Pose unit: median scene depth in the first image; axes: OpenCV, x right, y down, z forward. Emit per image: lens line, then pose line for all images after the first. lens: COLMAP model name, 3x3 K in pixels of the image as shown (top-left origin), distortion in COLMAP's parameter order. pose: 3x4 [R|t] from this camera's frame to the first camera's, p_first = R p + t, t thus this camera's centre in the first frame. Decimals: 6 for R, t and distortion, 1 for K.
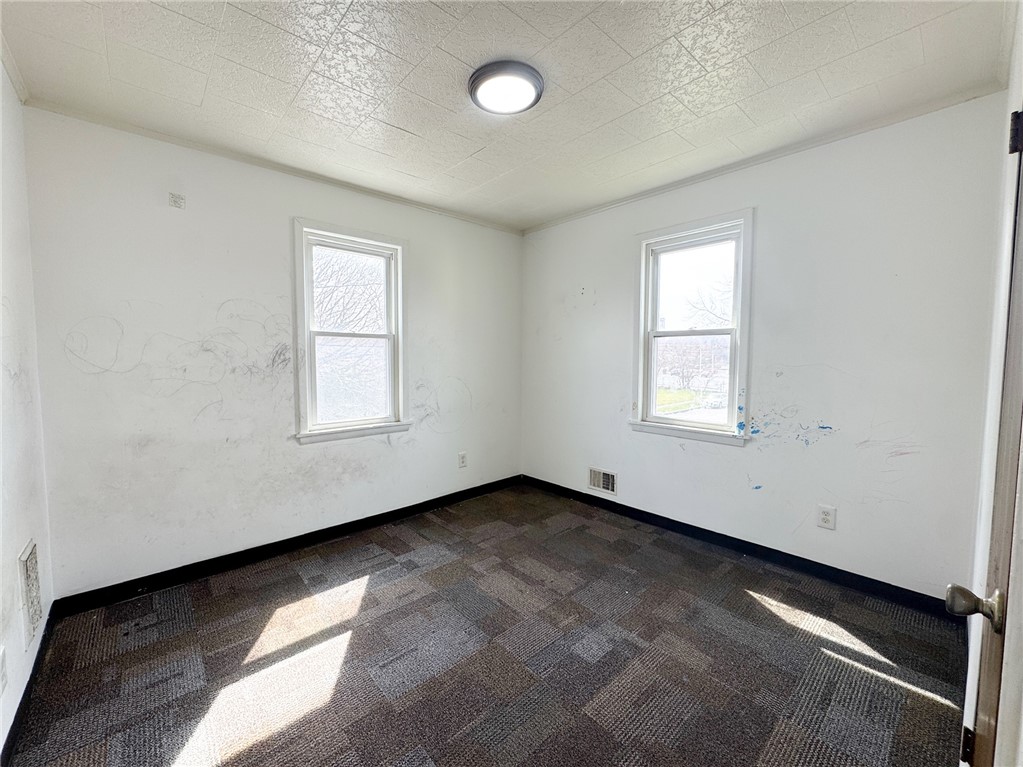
lens RADIAL K [[411.7, 0, 513.2], [0, 411.7, 382.3], [0, 0, 1]] dist [-0.001700, 0.000061]
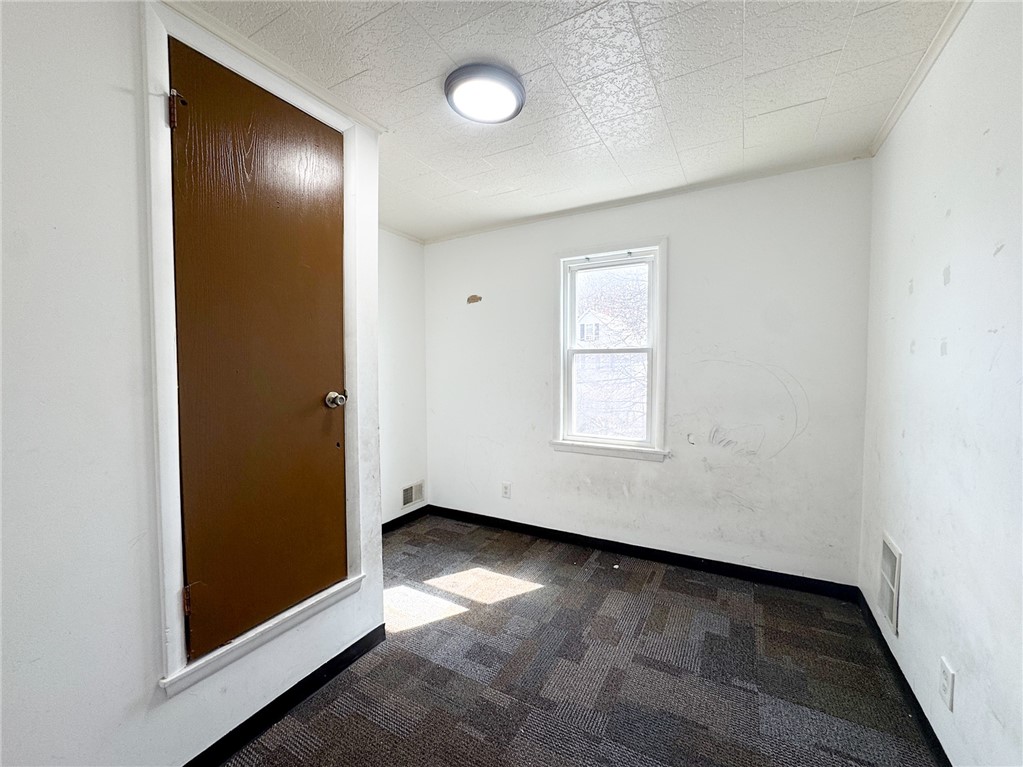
lens RADIAL K [[411.7, 0, 513.2], [0, 411.7, 382.3], [0, 0, 1]] dist [-0.001700, 0.000061]
pose [[0.306143, 0.026111, -0.951627, 0.529931], [-0.054107, 0.998485, 0.009990, -0.042607], [0.950447, 0.048431, 0.307092, 0.522056]]
